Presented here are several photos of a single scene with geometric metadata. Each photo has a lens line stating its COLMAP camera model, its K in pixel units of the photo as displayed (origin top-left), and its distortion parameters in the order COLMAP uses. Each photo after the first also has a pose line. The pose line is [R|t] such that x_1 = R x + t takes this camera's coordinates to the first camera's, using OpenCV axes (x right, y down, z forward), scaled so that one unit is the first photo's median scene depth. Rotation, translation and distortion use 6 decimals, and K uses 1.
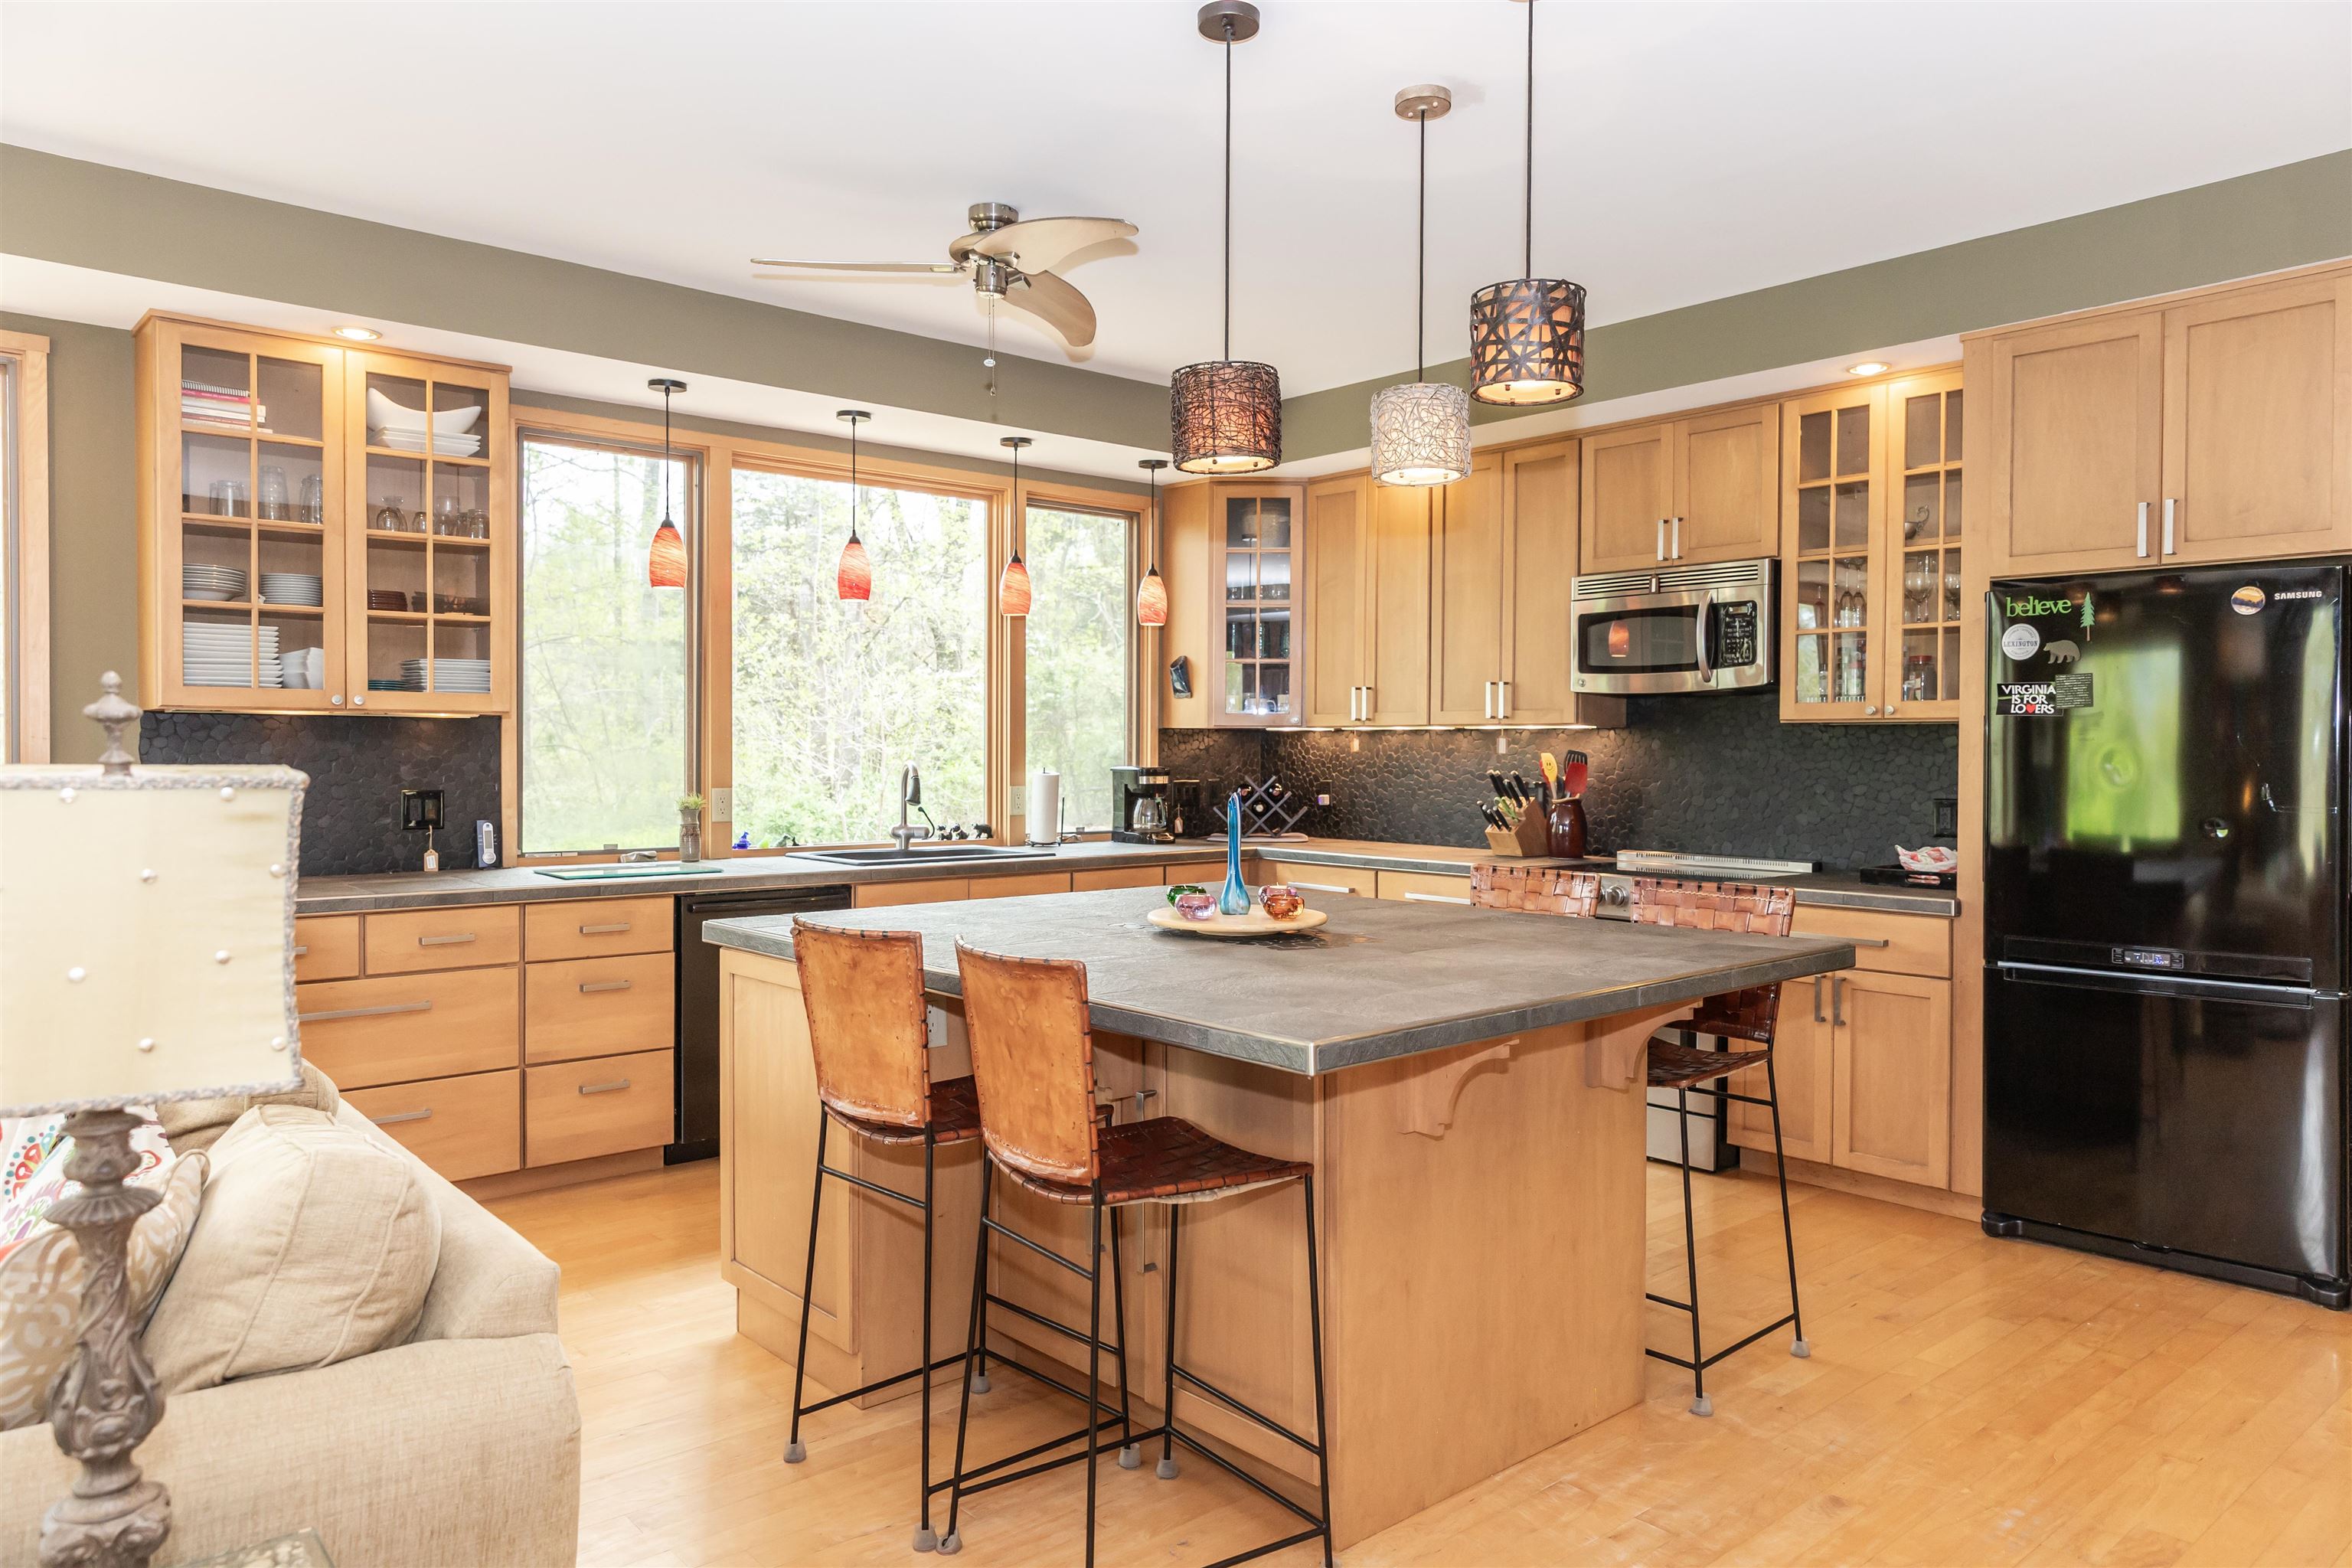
lens RADIAL K [[1557.1, 0, 1185.2], [0, 1557.1, 773.9], [0, 0, 1]] dist [0.011377, -0.002122]
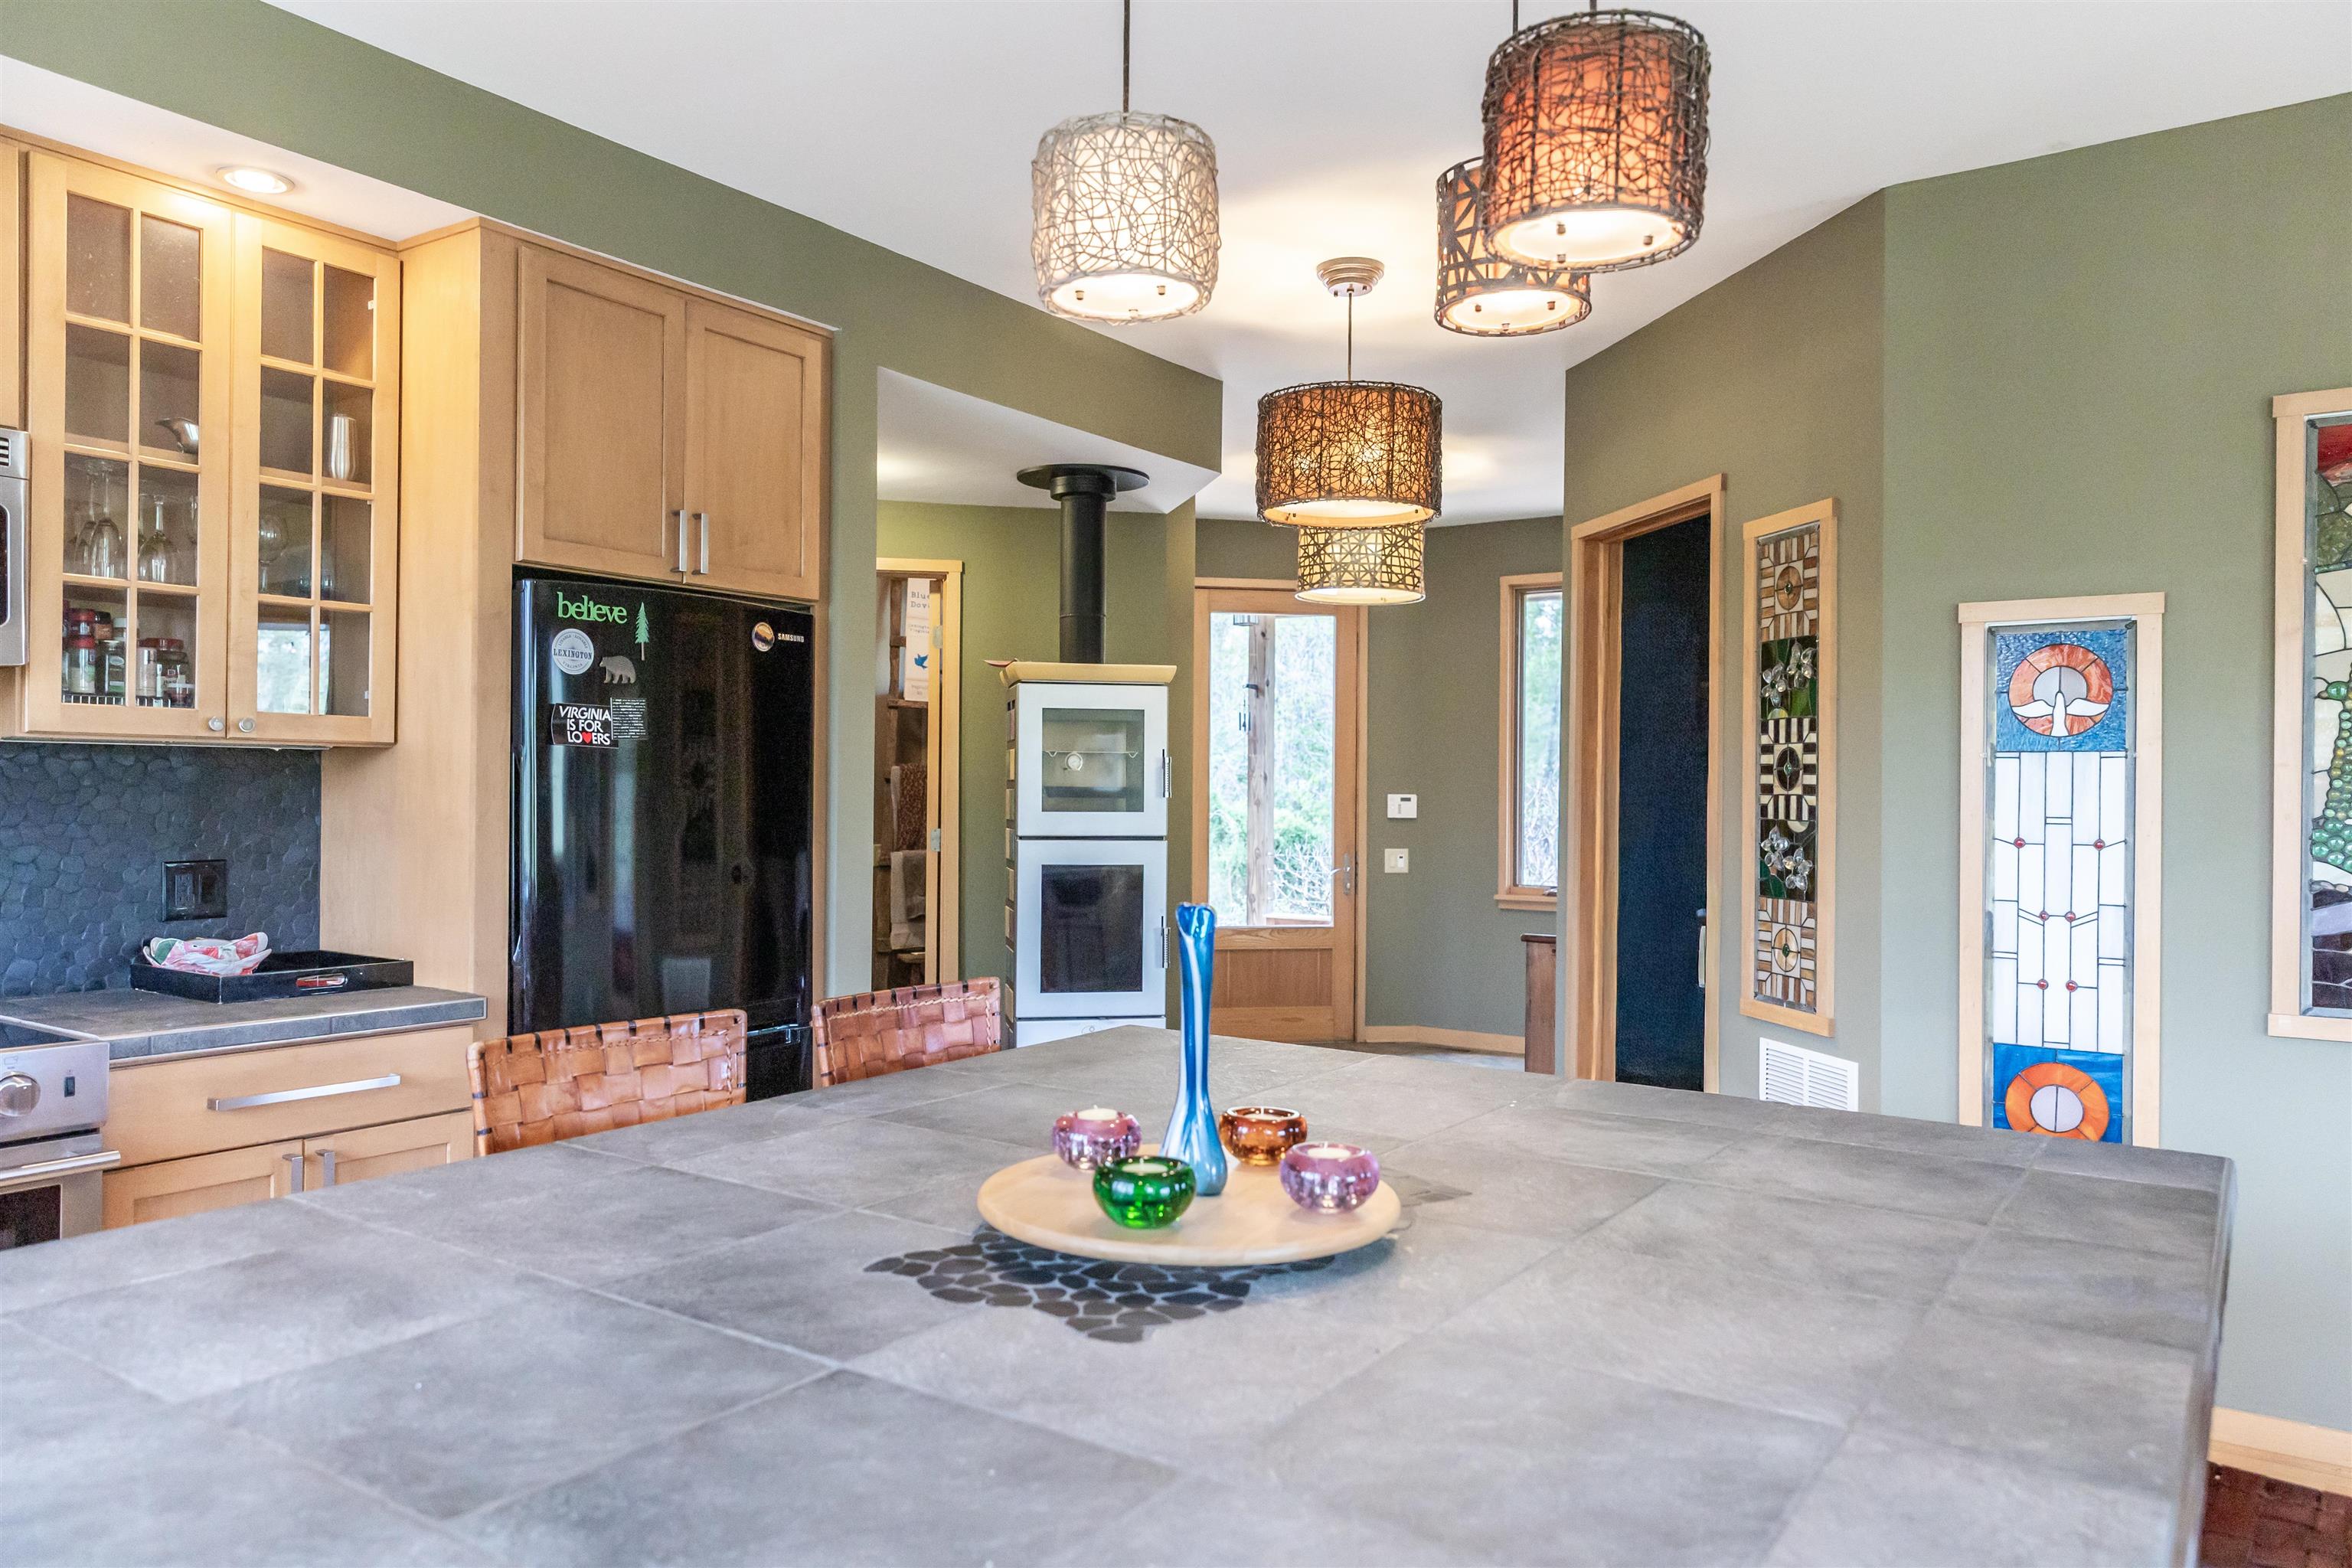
lens RADIAL K [[1600.7, 0, 1181.0], [0, 1600.7, 793.6], [0, 0, 1]] dist [0.002752, 0.000147]
pose [[-0.246570, -0.006633, 0.969102, -0.265969], [0.005555, 0.999950, 0.008258, -0.015513], [-0.969109, 0.007419, -0.246520, 0.756055]]
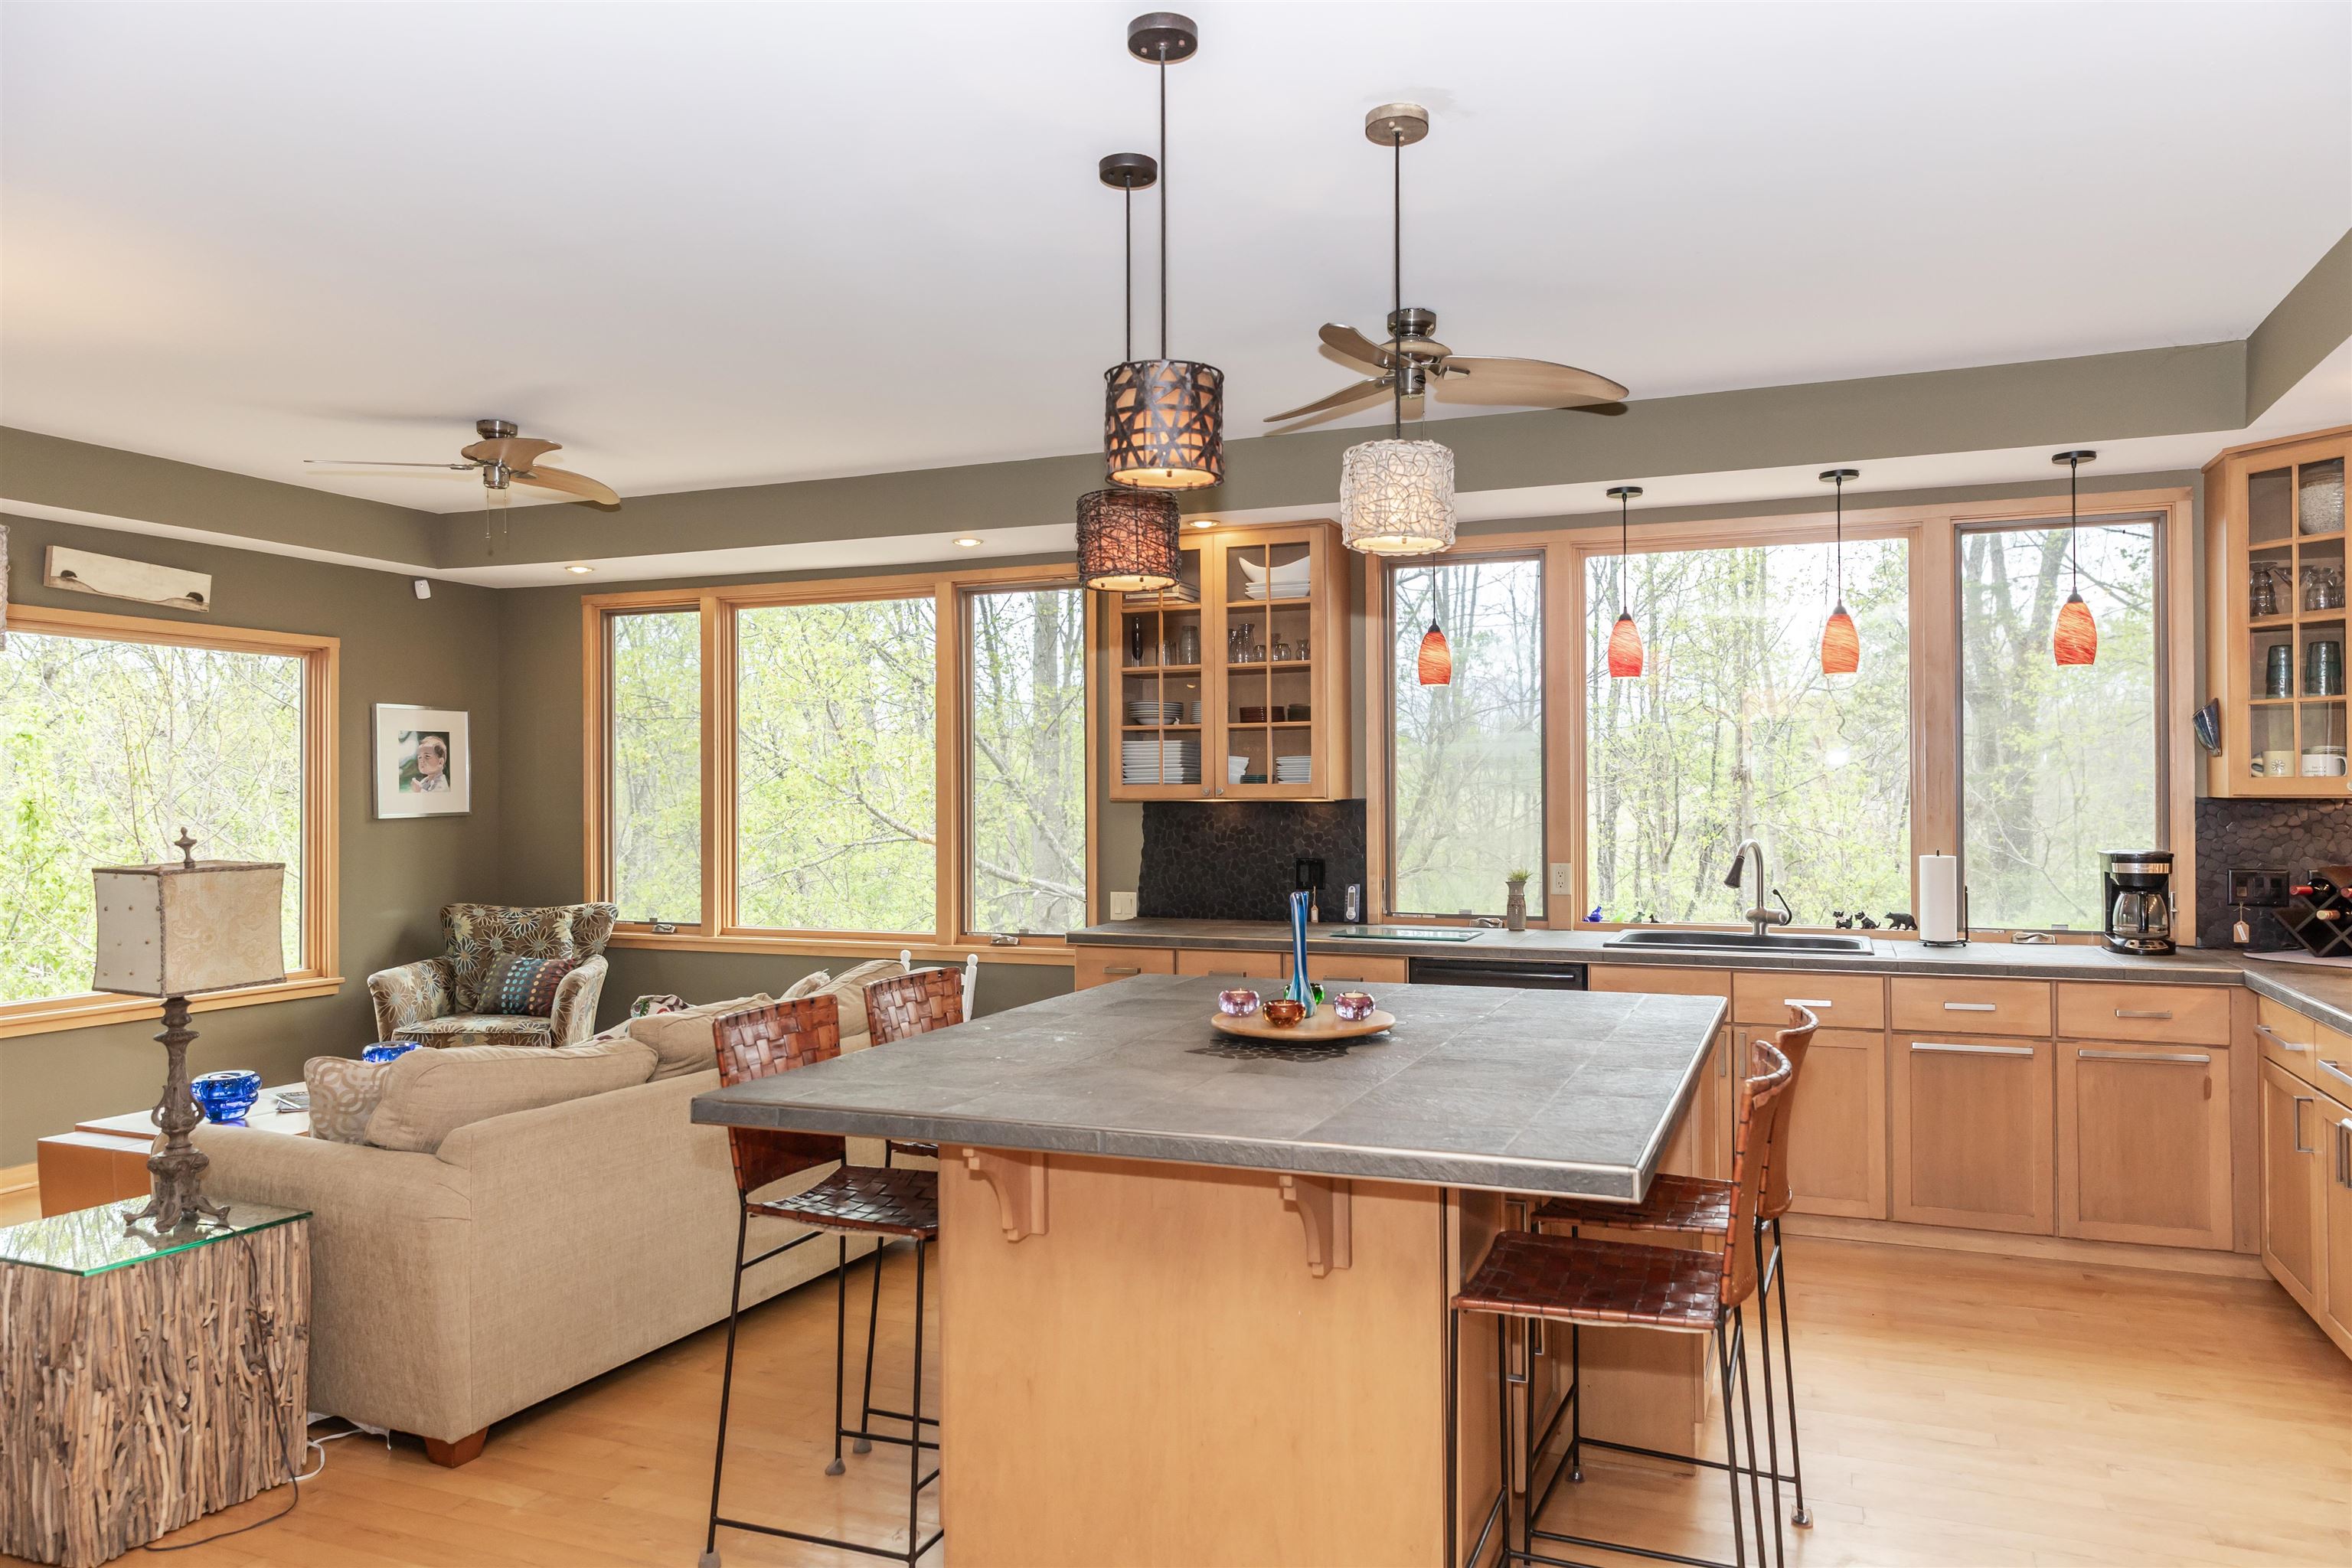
lens RADIAL K [[1555.2, 0, 1182.0], [0, 1555.2, 785.2], [0, 0, 1]] dist [0.019147, 0.000633]
pose [[0.444473, -0.013378, -0.895693, 0.593873], [-0.006887, 0.999808, -0.018351, -0.024636], [0.895766, 0.014325, 0.444295, 0.335465]]
